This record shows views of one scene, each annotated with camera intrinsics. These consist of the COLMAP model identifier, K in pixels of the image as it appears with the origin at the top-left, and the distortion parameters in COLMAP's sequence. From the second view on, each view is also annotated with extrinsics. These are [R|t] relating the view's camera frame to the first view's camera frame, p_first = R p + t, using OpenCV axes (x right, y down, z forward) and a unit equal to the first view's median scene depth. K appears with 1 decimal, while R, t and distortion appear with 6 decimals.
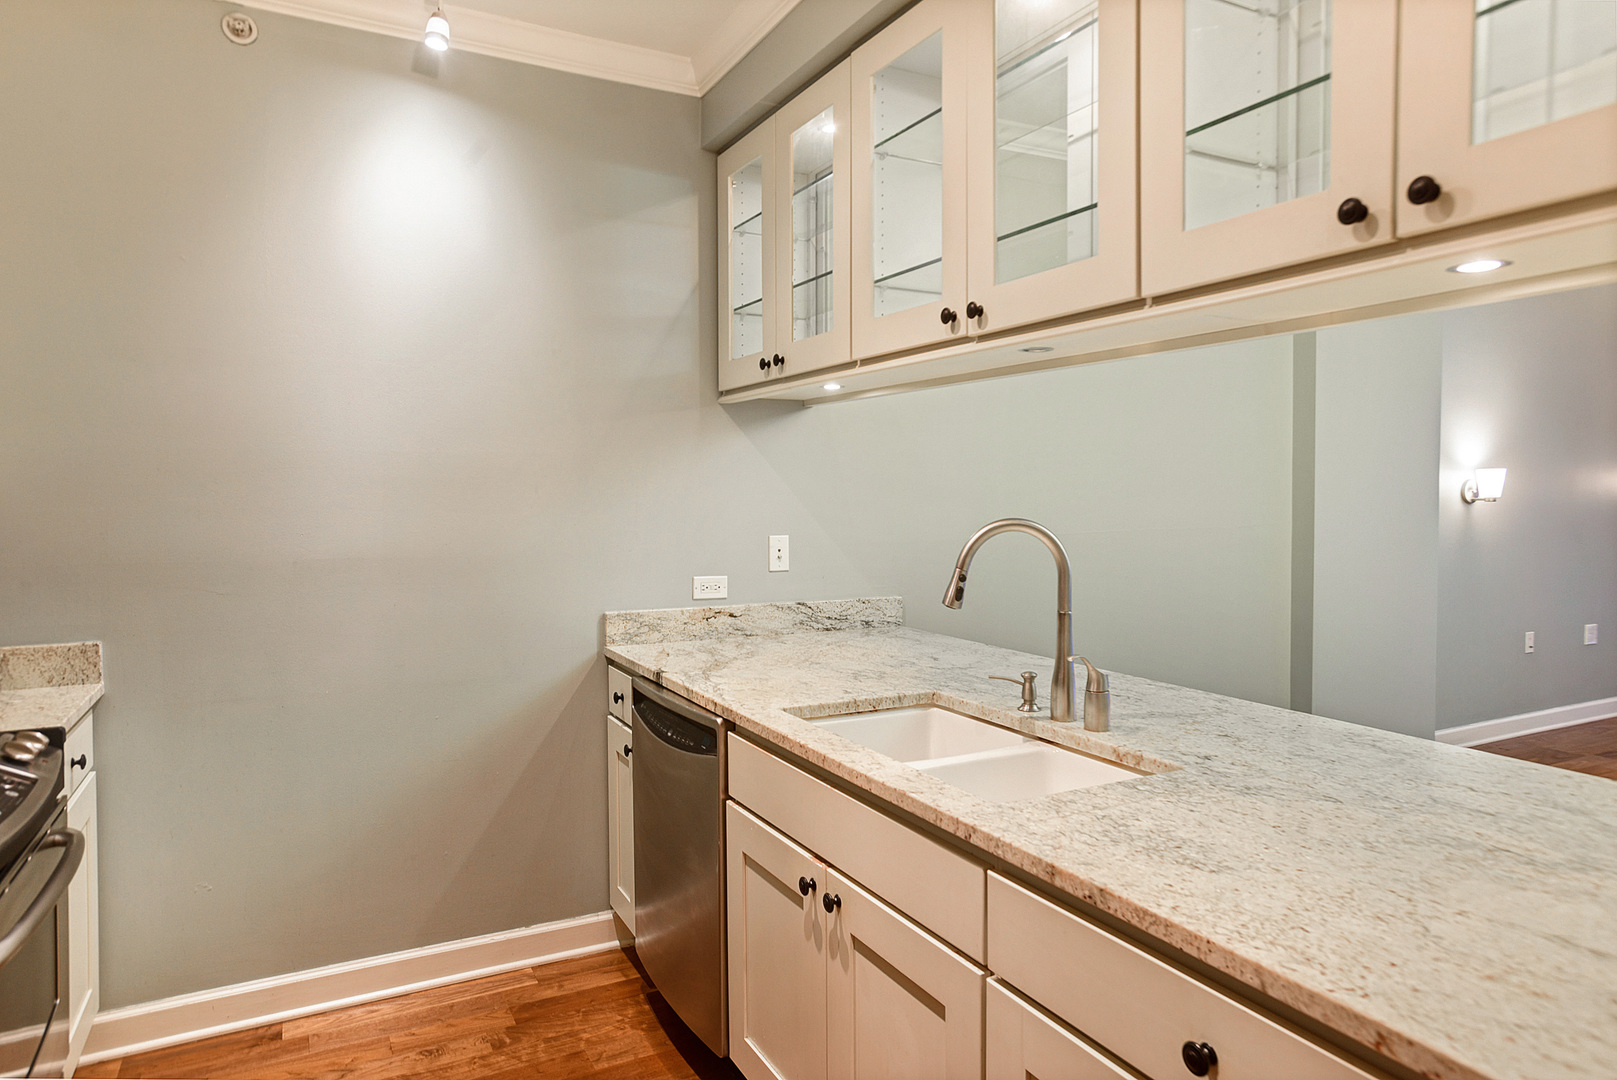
lens RADIAL K [[996.0, 0, 805.8], [0, 996.0, 514.8], [0, 0, 1]] dist [-0.035896, 0.035179]
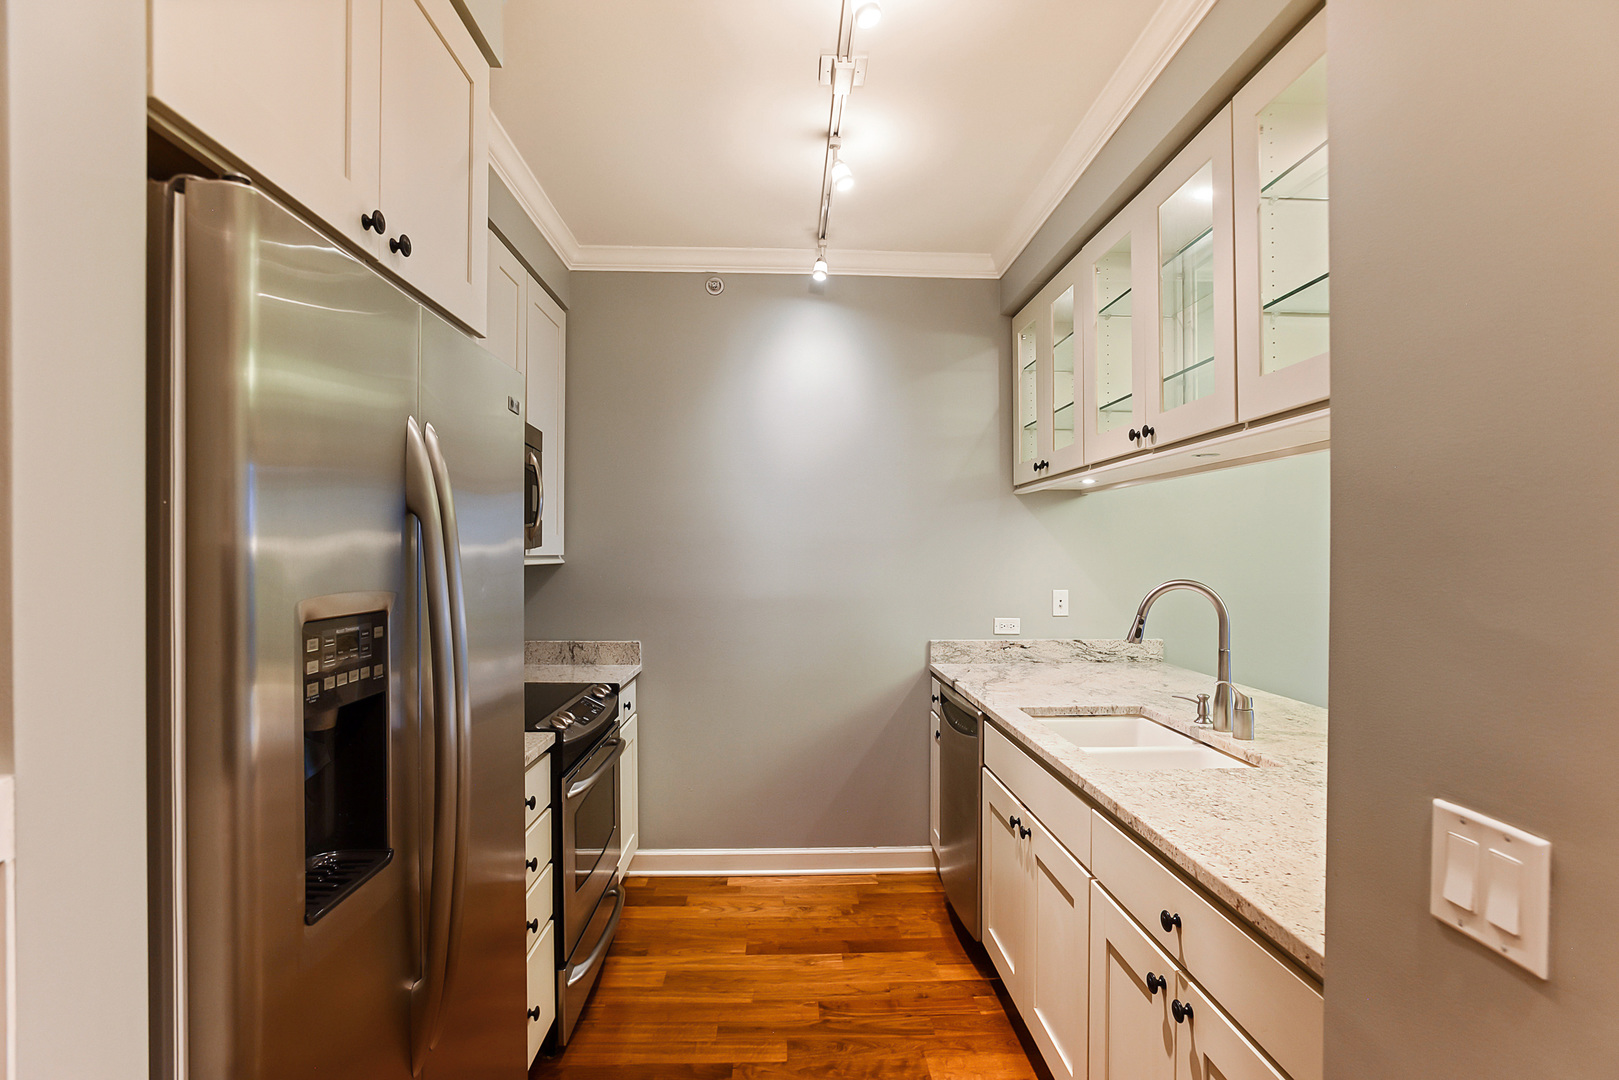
lens RADIAL K [[786.6, 0, 808.1], [0, 786.6, 550.6], [0, 0, 1]] dist [-0.047768, 0.019466]
pose [[0.905124, -0.001083, -0.425146, 0.163692], [-0.010393, 0.999642, -0.024673, -0.003689], [0.425020, 0.026750, 0.904788, -0.158404]]
